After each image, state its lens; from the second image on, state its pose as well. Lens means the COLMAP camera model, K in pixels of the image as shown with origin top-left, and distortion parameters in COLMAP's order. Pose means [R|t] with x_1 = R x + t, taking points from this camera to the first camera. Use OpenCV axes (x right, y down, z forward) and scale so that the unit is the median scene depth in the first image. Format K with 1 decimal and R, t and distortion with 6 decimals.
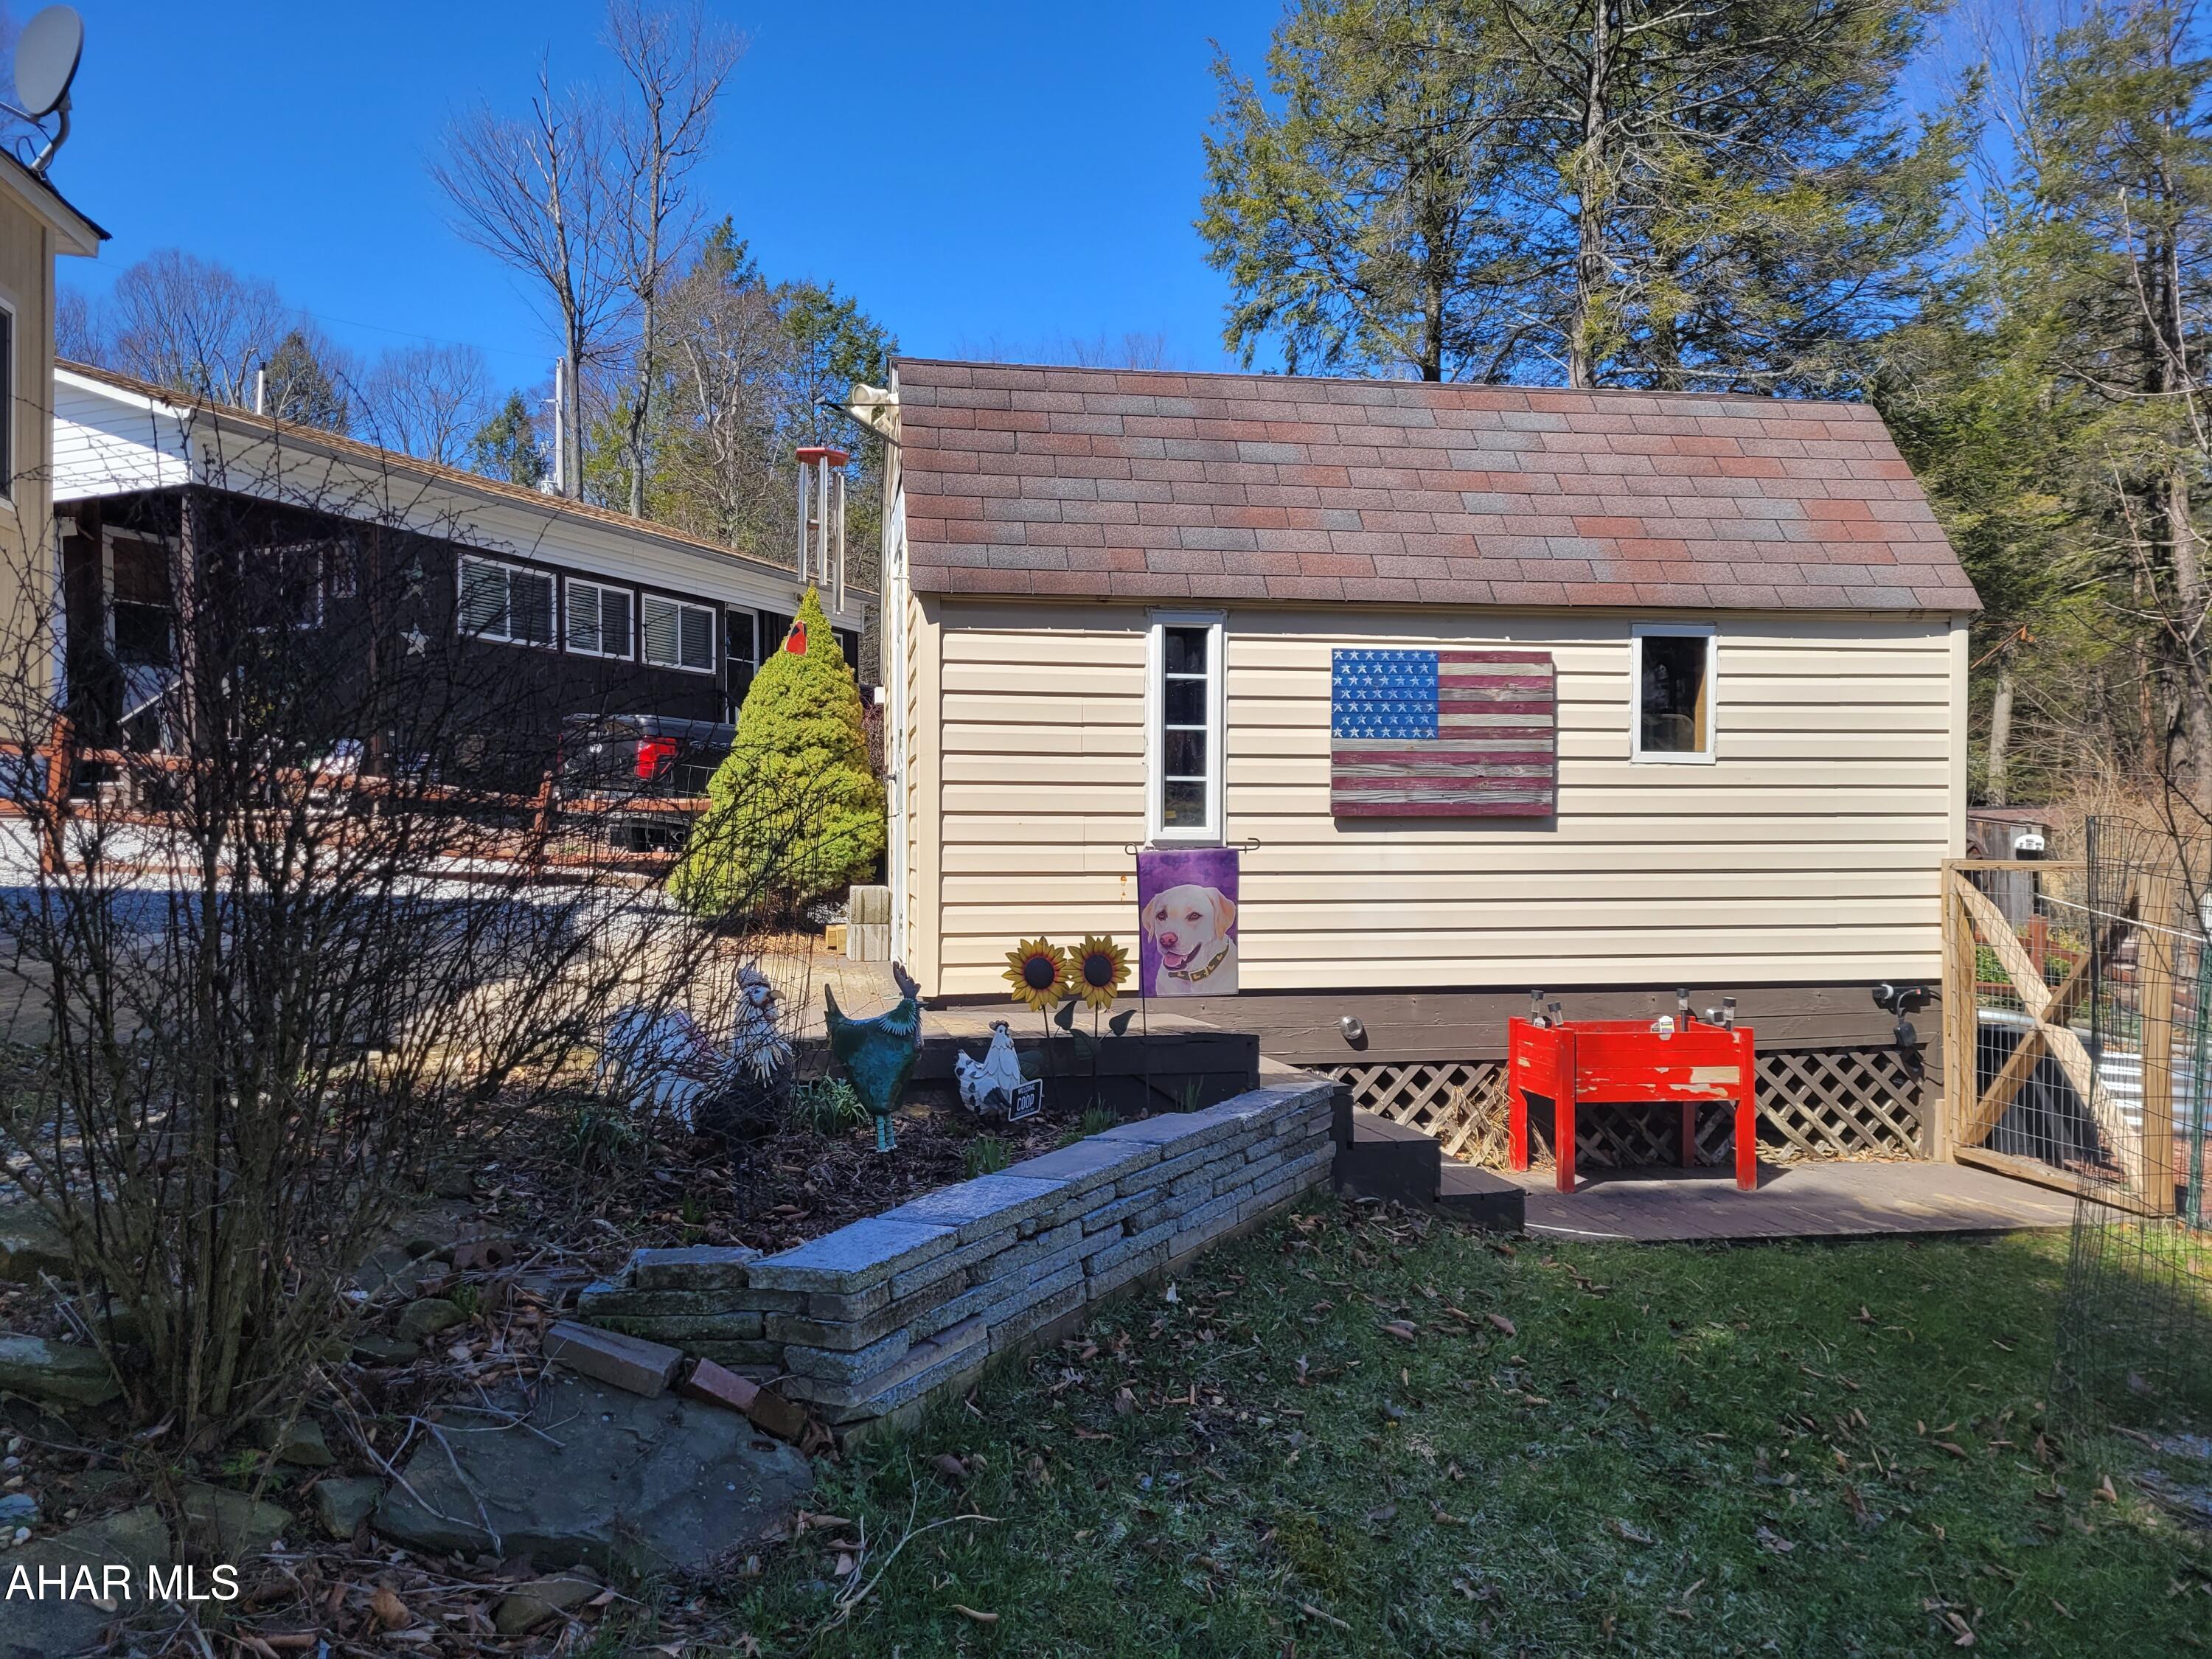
lens RADIAL K [[1673.9, 0, 1143.1], [0, 1673.9, 821.2], [0, 0, 1]] dist [0.024192, -0.008827]
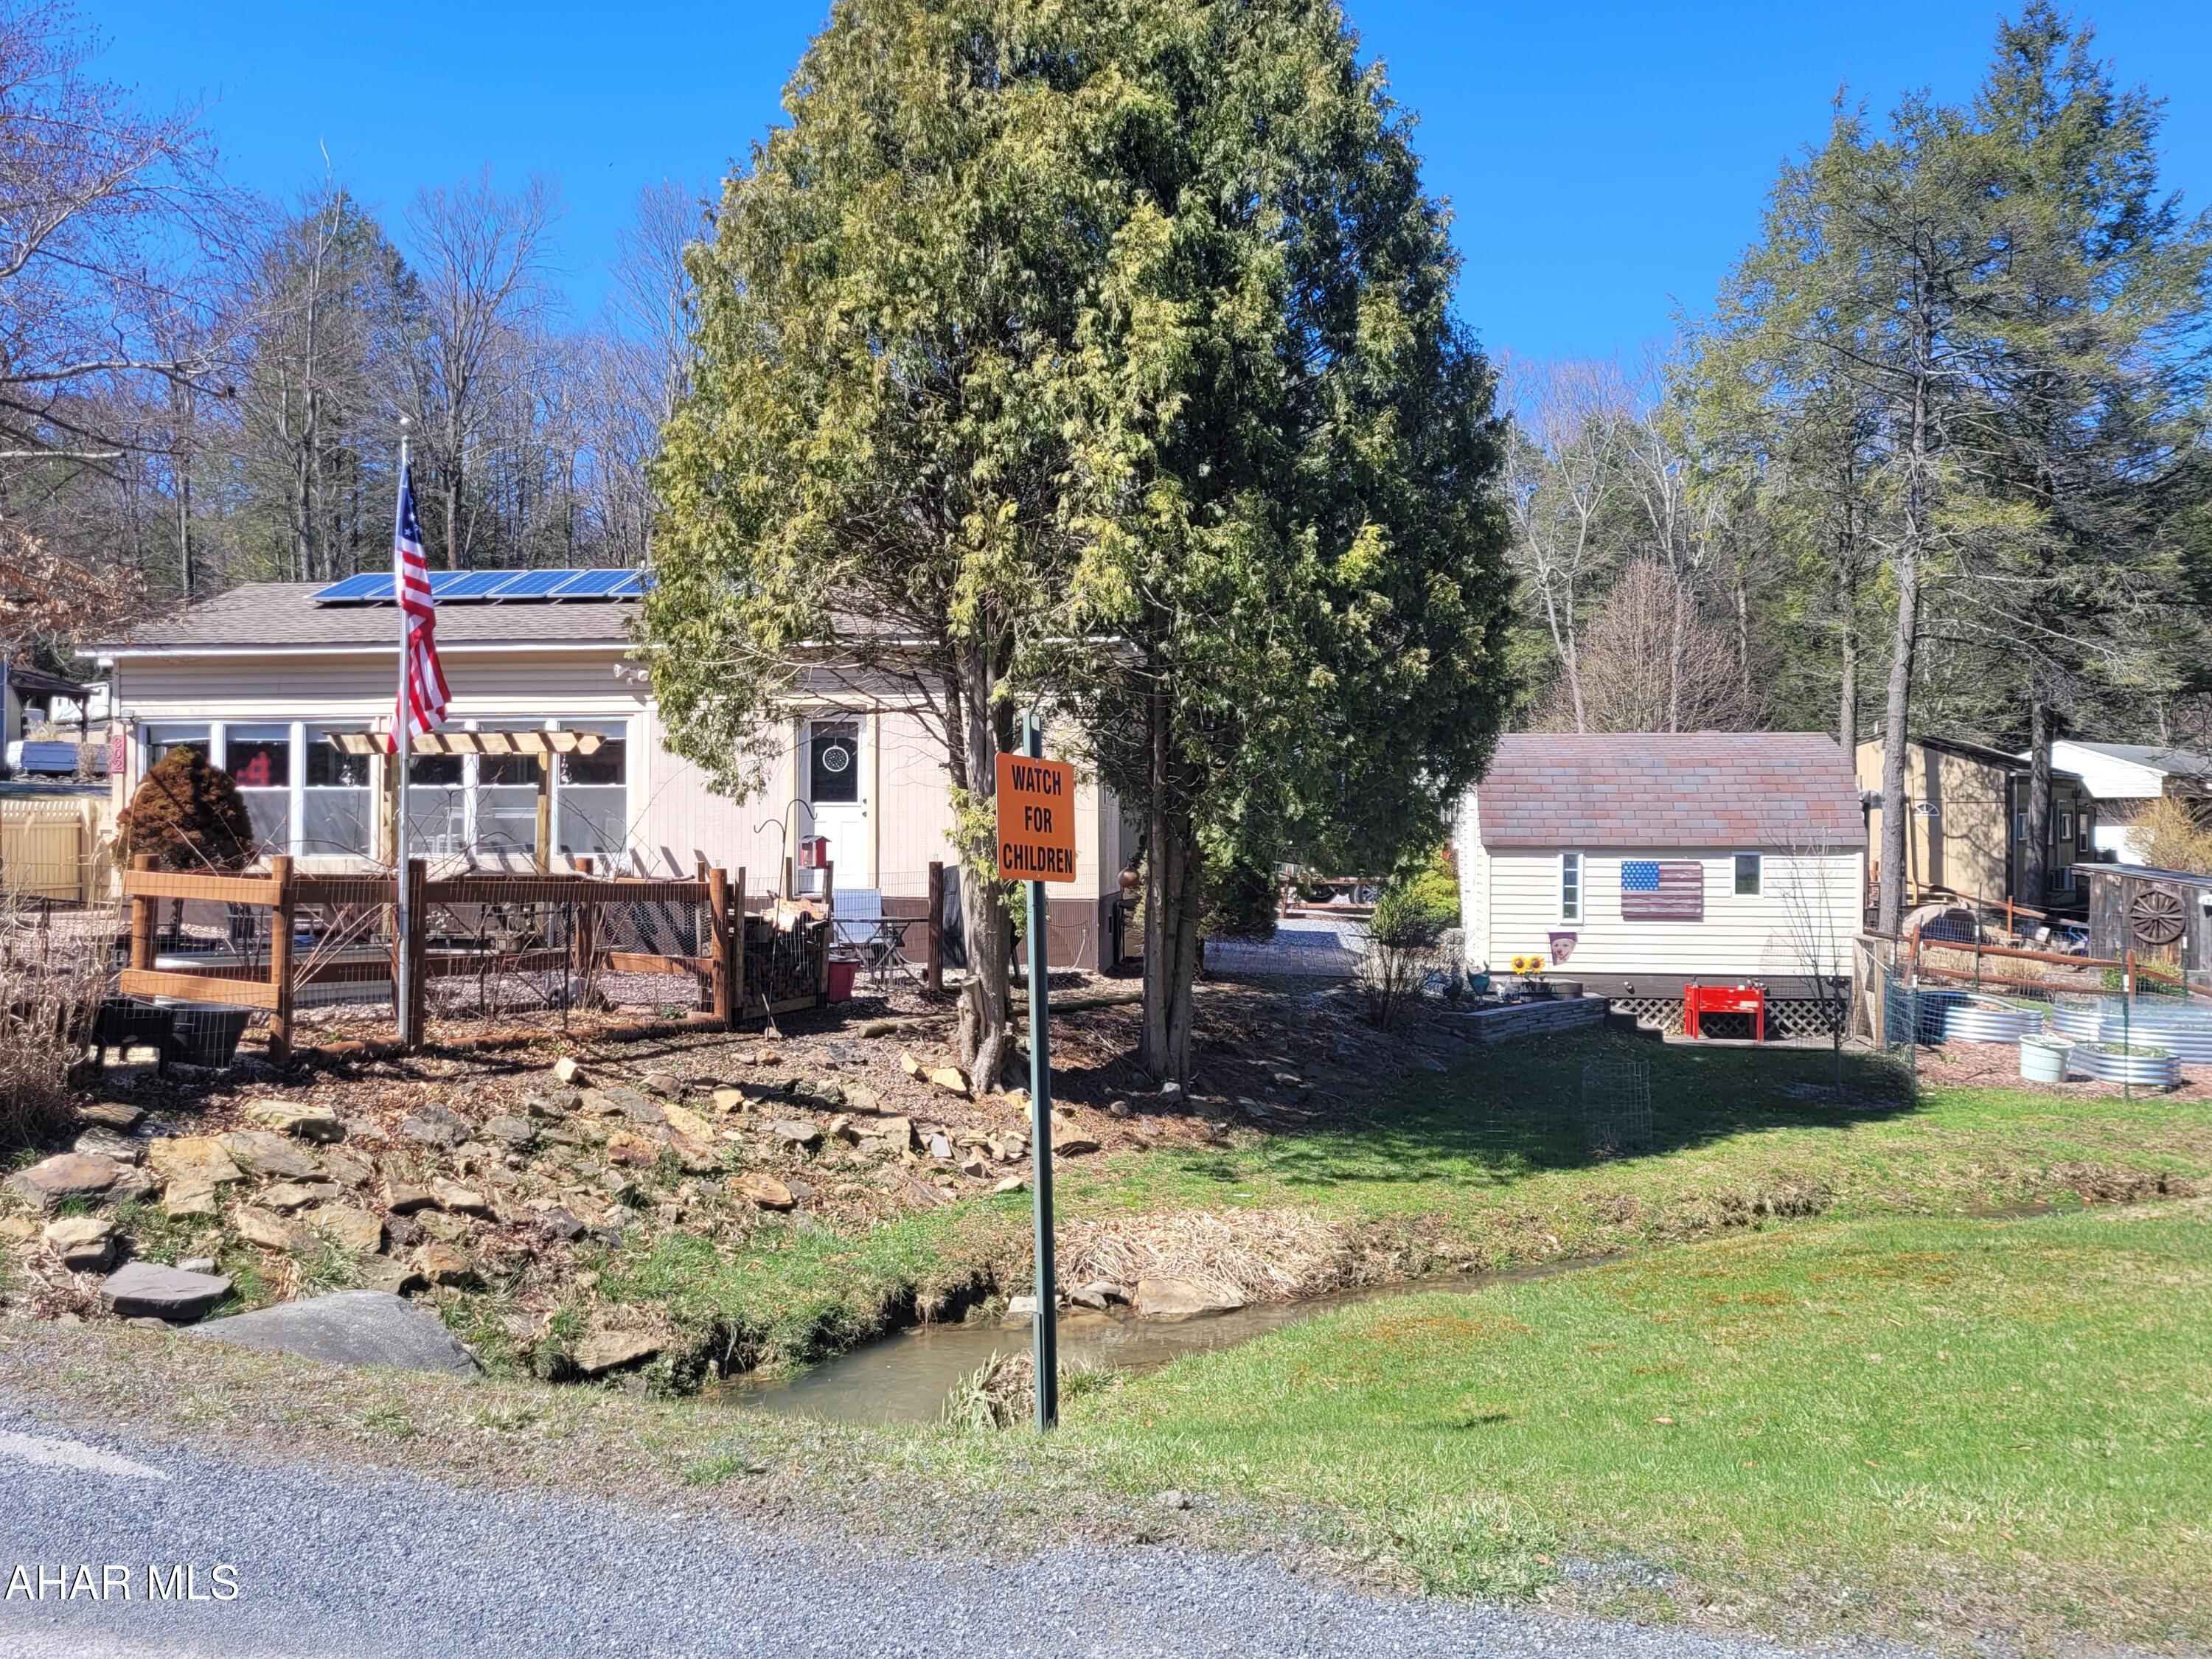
lens RADIAL K [[1863.7, 0, 1063.0], [0, 1863.7, 832.0], [0, 0, 1]] dist [0.053527, 0.002455]
pose [[0.948546, 0.004598, -0.316606, 0.224051], [0.002115, 0.999780, 0.020857, -0.224990], [0.316632, -0.020454, 0.948328, -2.499774]]
